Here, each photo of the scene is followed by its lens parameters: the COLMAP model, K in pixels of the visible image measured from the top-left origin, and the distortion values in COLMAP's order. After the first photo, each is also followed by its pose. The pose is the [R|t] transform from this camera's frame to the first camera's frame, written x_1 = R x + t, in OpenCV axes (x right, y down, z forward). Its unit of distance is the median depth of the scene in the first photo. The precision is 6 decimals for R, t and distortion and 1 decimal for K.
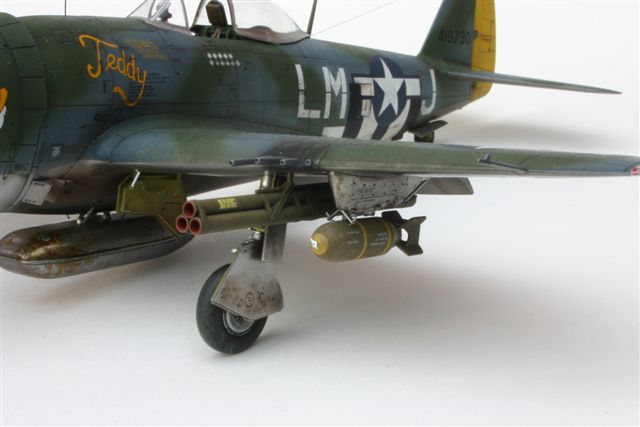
lens RADIAL K [[1264.5, 0, 320.0], [0, 1264.5, 213.5], [0, 0, 1]] dist [-0.069381, -0.117938]
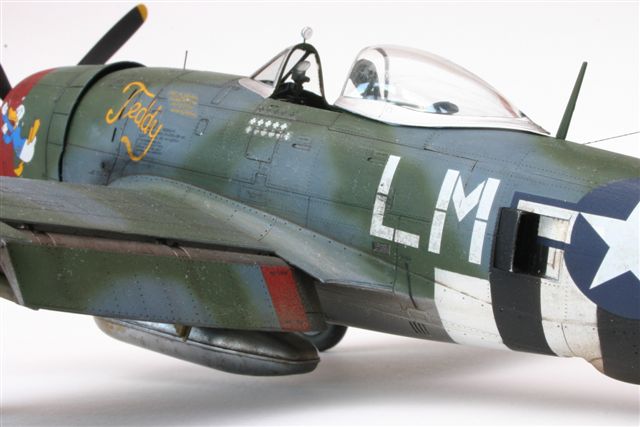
lens RADIAL K [[1264.5, 0, 320.0], [0, 1264.5, 213.5], [0, 0, 1]] dist [-0.069381, -0.117938]
pose [[-0.030967, 0.034779, -0.998915, 0.723784], [-0.286919, 0.957024, 0.042215, -0.122695], [0.957454, 0.287915, -0.019657, 1.137513]]
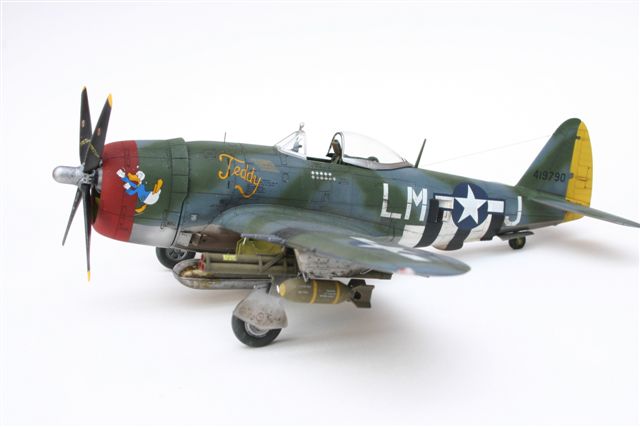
lens RADIAL K [[917.0, 0, 320.0], [0, 917.0, 213.5], [0, 0, 1]] dist [-0.128738, -0.005006]
pose [[0.886048, 0.119610, -0.447898, 0.497389], [-0.146035, 0.988969, -0.024790, -0.046167], [0.439992, 0.087374, 0.893741, -0.074245]]
